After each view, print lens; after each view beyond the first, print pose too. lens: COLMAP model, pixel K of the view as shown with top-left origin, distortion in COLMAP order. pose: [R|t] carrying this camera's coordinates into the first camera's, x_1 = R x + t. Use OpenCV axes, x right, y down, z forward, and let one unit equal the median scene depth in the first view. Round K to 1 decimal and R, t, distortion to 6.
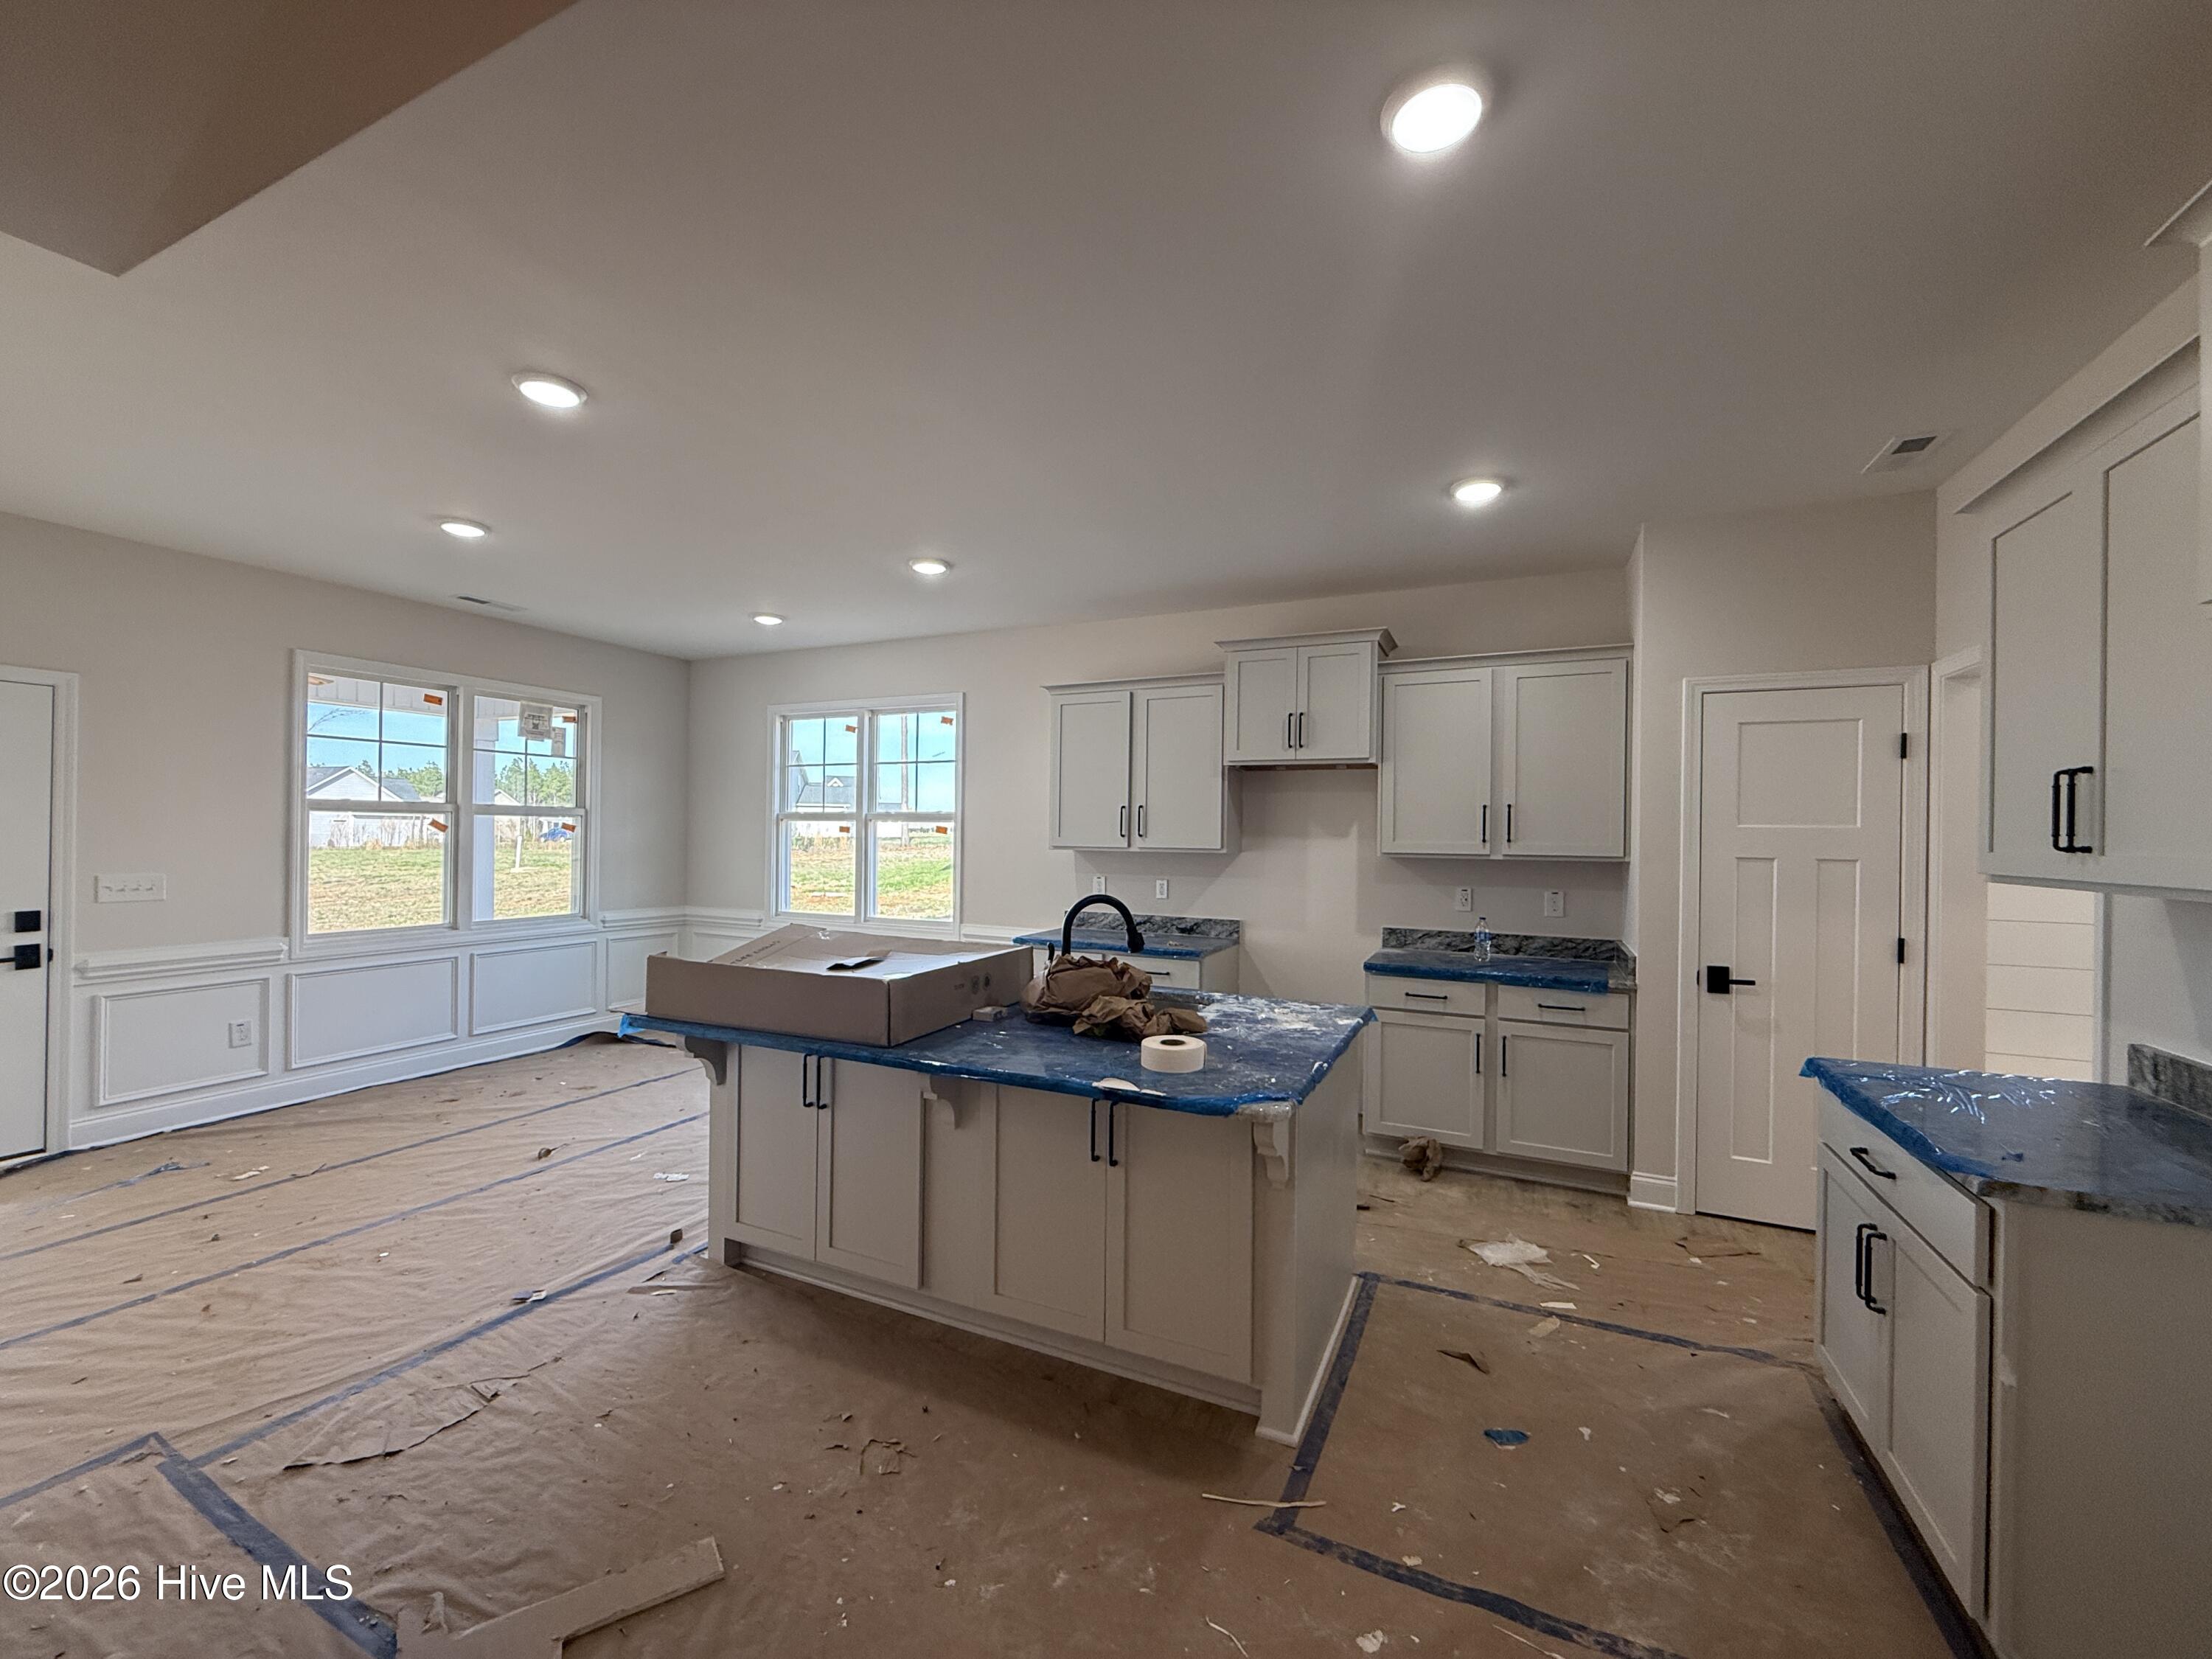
lens RADIAL K [[876.2, 0, 1102.3], [0, 876.2, 833.1], [0, 0, 1]] dist [-0.000067, 0.000062]
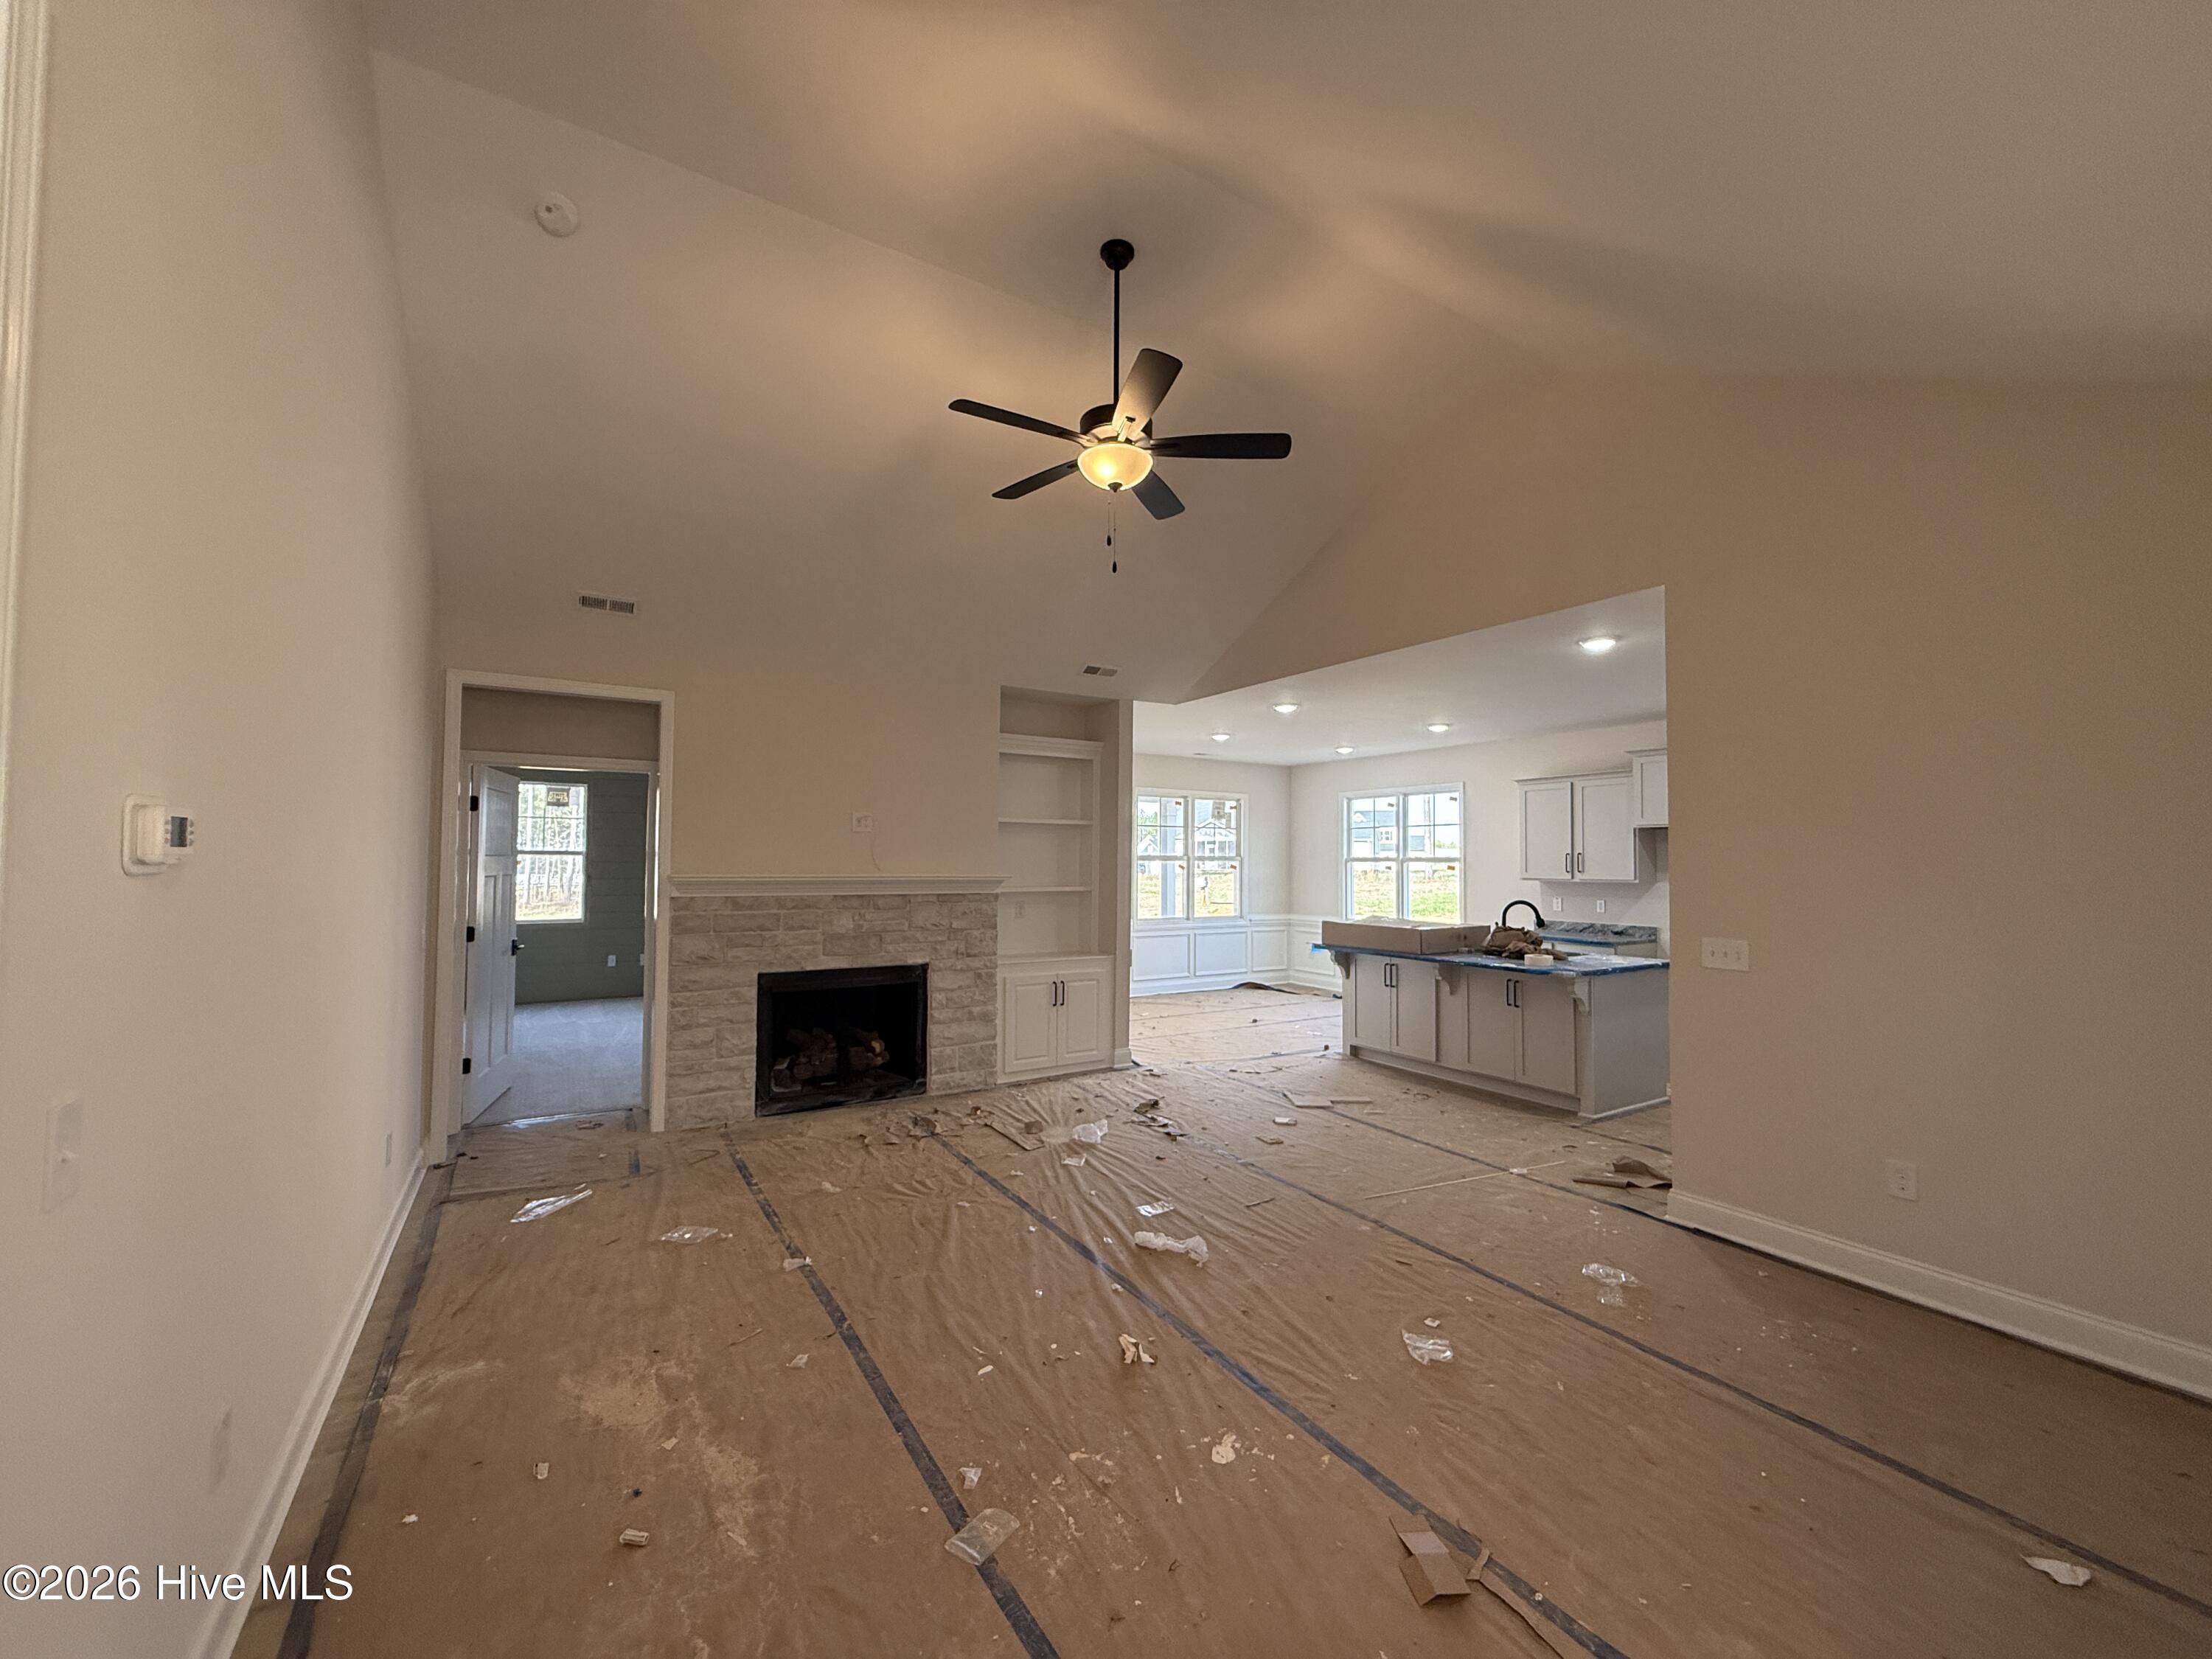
lens RADIAL K [[883.1, 0, 1106.0], [0, 883.1, 830.1], [0, 0, 1]] dist [0.000027, 0.000637]
pose [[0.840766, -0.026074, -0.540770, 0.255229], [0.004188, 0.999123, -0.041662, -0.013113], [0.541382, 0.032763, 0.840138, -1.108548]]
